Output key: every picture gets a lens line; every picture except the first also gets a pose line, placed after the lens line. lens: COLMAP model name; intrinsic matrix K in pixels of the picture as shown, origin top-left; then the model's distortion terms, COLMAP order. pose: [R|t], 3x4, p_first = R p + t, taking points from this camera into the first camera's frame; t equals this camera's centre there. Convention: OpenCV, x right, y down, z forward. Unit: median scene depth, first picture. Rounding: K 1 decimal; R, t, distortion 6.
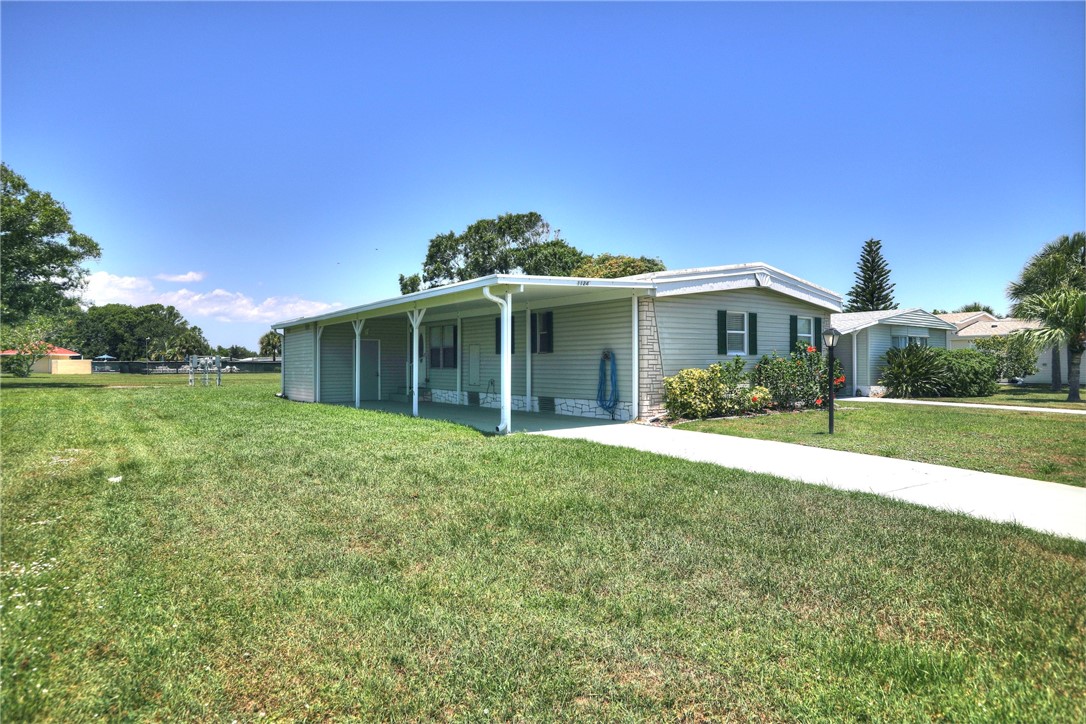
lens RADIAL K [[676.2, 0, 543.0], [0, 676.2, 362.0], [0, 0, 1]] dist [-0.114874, -0.000363]
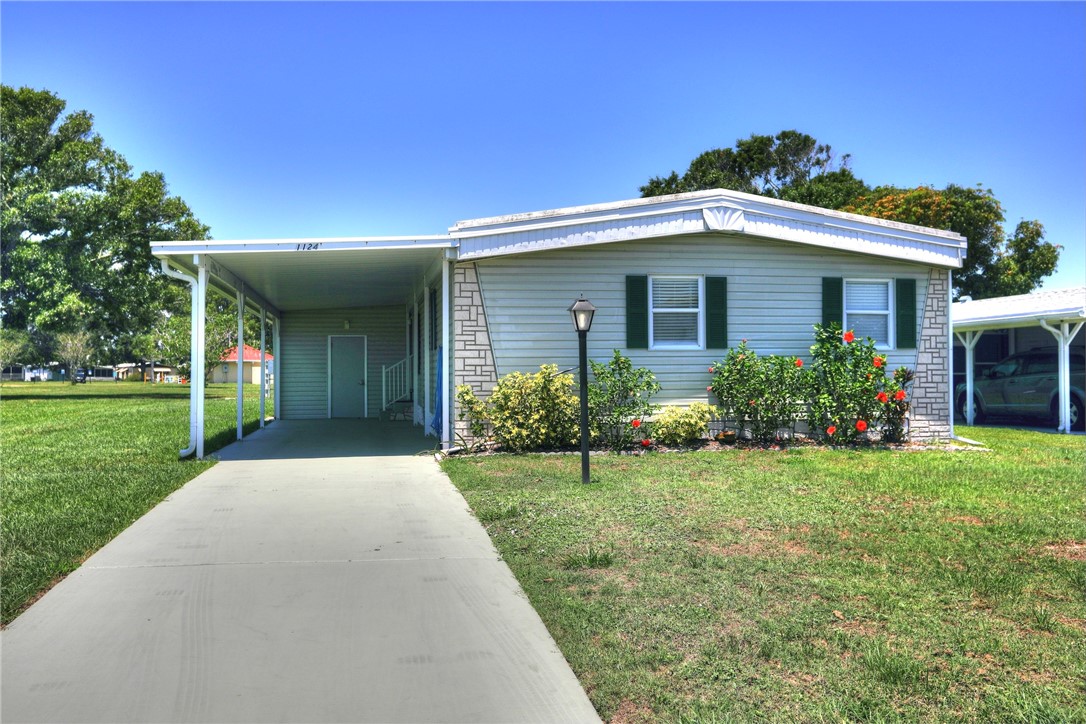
lens RADIAL K [[990.2, 0, 543.0], [0, 990.2, 362.0], [0, 0, 1]] dist [-0.000890, 0.001569]
pose [[0.901392, -0.005611, -0.432967, 0.570990], [0.003523, 0.999978, -0.005625, 0.005558], [0.432989, 0.003545, 0.901392, 0.160364]]
